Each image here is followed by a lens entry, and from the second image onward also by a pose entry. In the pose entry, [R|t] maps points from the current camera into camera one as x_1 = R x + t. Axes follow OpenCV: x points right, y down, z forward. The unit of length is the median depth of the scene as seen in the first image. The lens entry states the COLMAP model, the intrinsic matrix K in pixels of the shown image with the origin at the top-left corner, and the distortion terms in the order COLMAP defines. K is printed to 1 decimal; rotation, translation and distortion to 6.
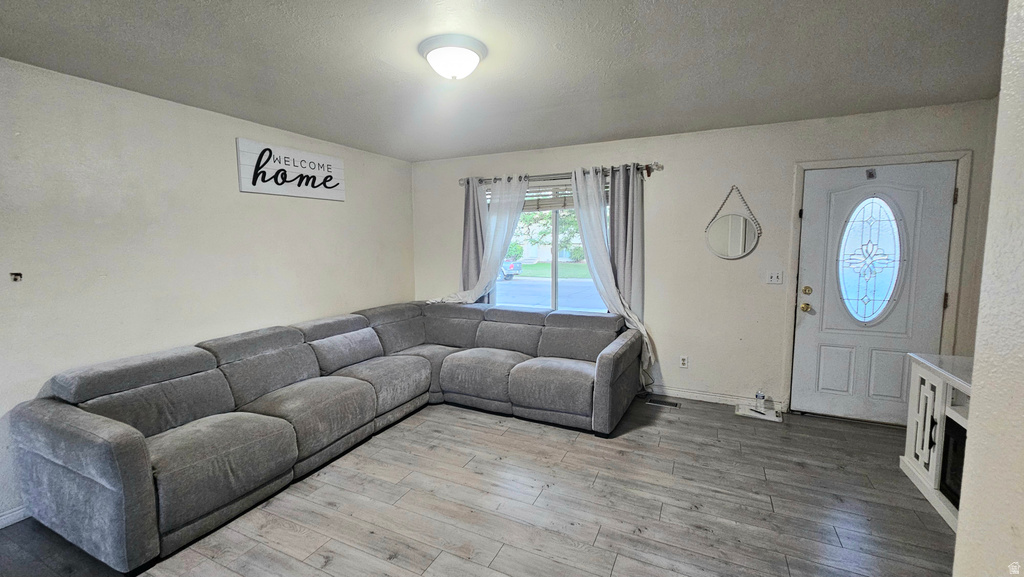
lens RADIAL K [[419.2, 0, 502.7], [0, 419.2, 280.9], [0, 0, 1]] dist [0.002068, 0.000372]
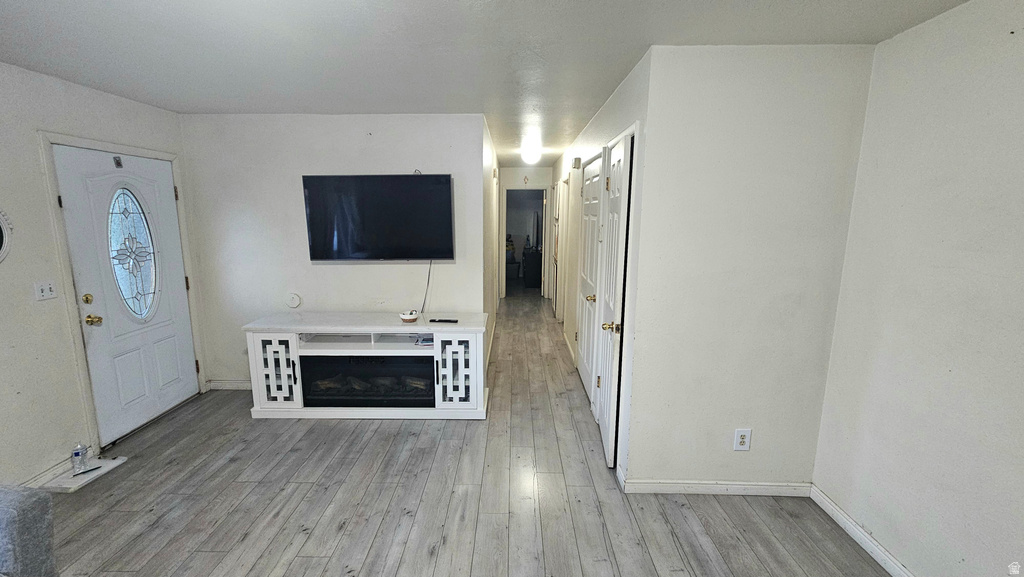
lens RADIAL K [[419.2, 0, 510.0], [0, 419.2, 282.0], [0, 0, 1]] dist [0.002068, 0.000372]
pose [[-0.421790, -0.143697, 0.895234, -0.330670], [0.086495, 0.976481, 0.197491, -0.097964], [-0.902558, 0.160733, -0.399441, 0.591943]]
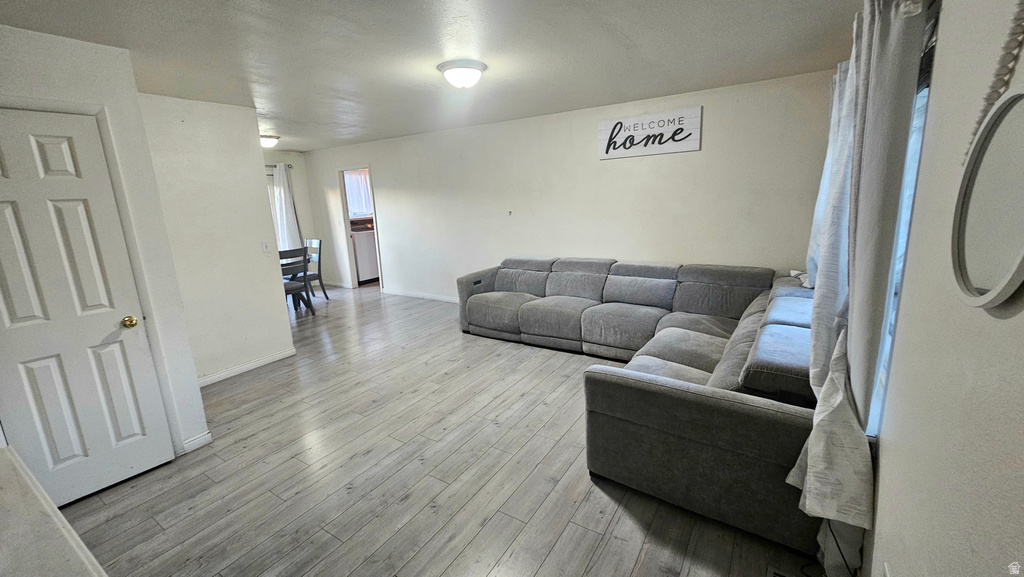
lens RADIAL K [[419.2, 0, 508.2], [0, 419.2, 281.4], [0, 0, 1]] dist [0.002068, 0.000372]
pose [[-0.123835, 0.214356, -0.968874, 0.831426], [-0.048545, 0.973911, 0.221675, -0.105855], [0.991115, 0.074485, -0.110198, 0.830904]]
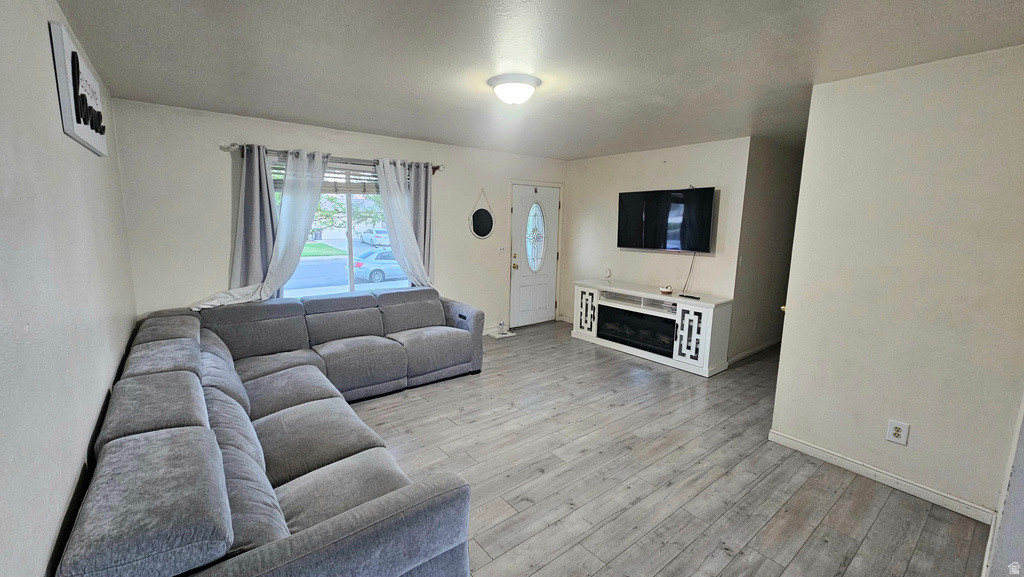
lens RADIAL K [[419.2, 0, 505.2], [0, 419.2, 282.6], [0, 0, 1]] dist [0.002068, 0.000372]
pose [[0.439859, -0.121214, 0.889849, -0.814976], [0.066998, 0.992517, 0.102081, -0.045722], [-0.895564, 0.014717, 0.444689, 0.287274]]
